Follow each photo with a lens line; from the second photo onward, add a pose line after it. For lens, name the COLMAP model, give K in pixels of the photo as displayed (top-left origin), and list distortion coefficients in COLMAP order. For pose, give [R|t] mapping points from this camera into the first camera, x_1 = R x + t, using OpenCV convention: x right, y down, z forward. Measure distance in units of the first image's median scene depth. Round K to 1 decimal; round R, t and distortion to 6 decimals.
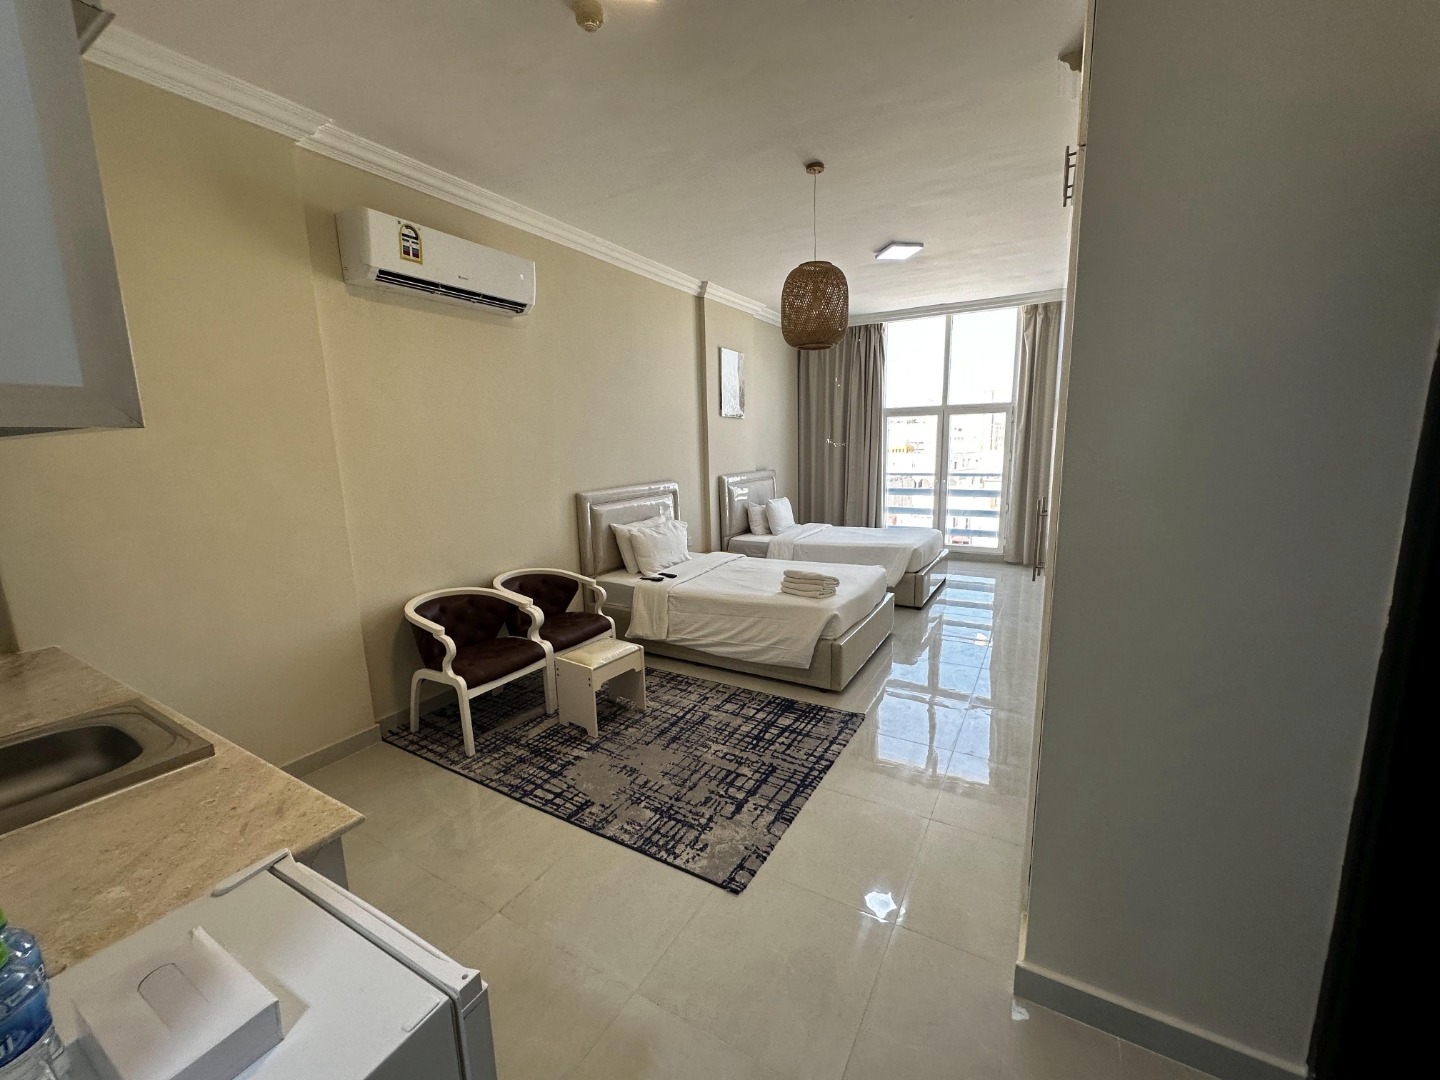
lens RADIAL K [[573.8, 0, 719.8], [0, 573.8, 542.2], [0, 0, 1]] dist [-0.003029, 0.000978]
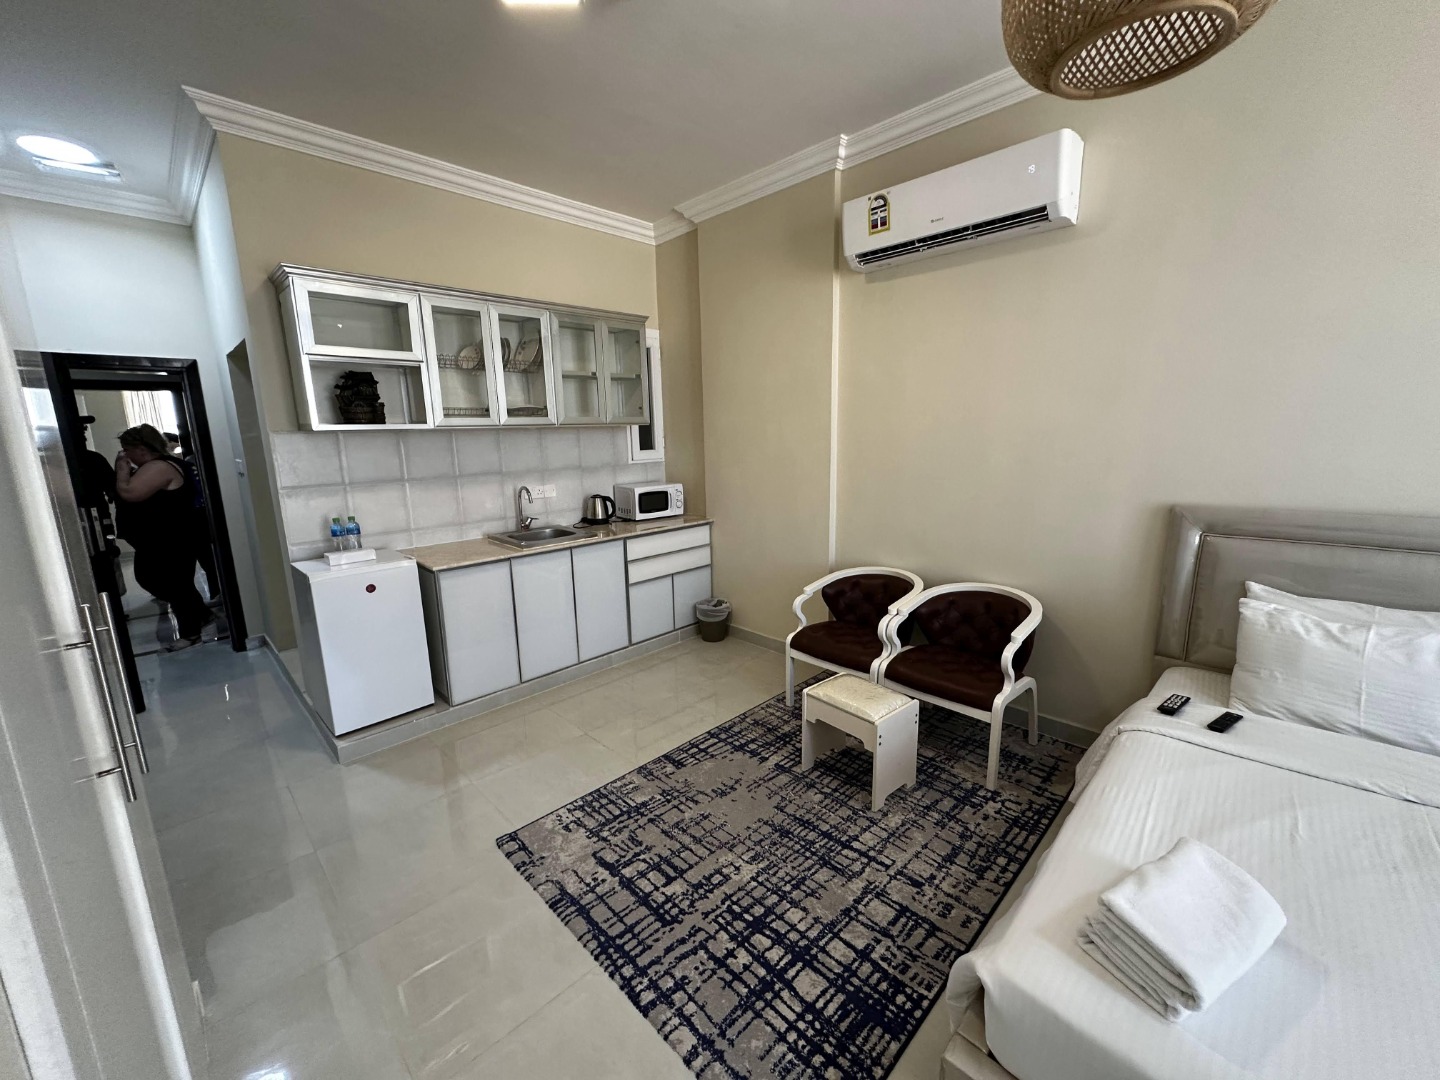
lens RADIAL K [[573.8, 0, 719.8], [0, 573.8, 542.2], [0, 0, 1]] dist [-0.003029, 0.000978]
pose [[-0.255880, 0.214485, -0.942614, 0.581994], [-0.140953, 0.956377, 0.255880, -0.195516], [0.956377, 0.198339, -0.214485, 1.062124]]
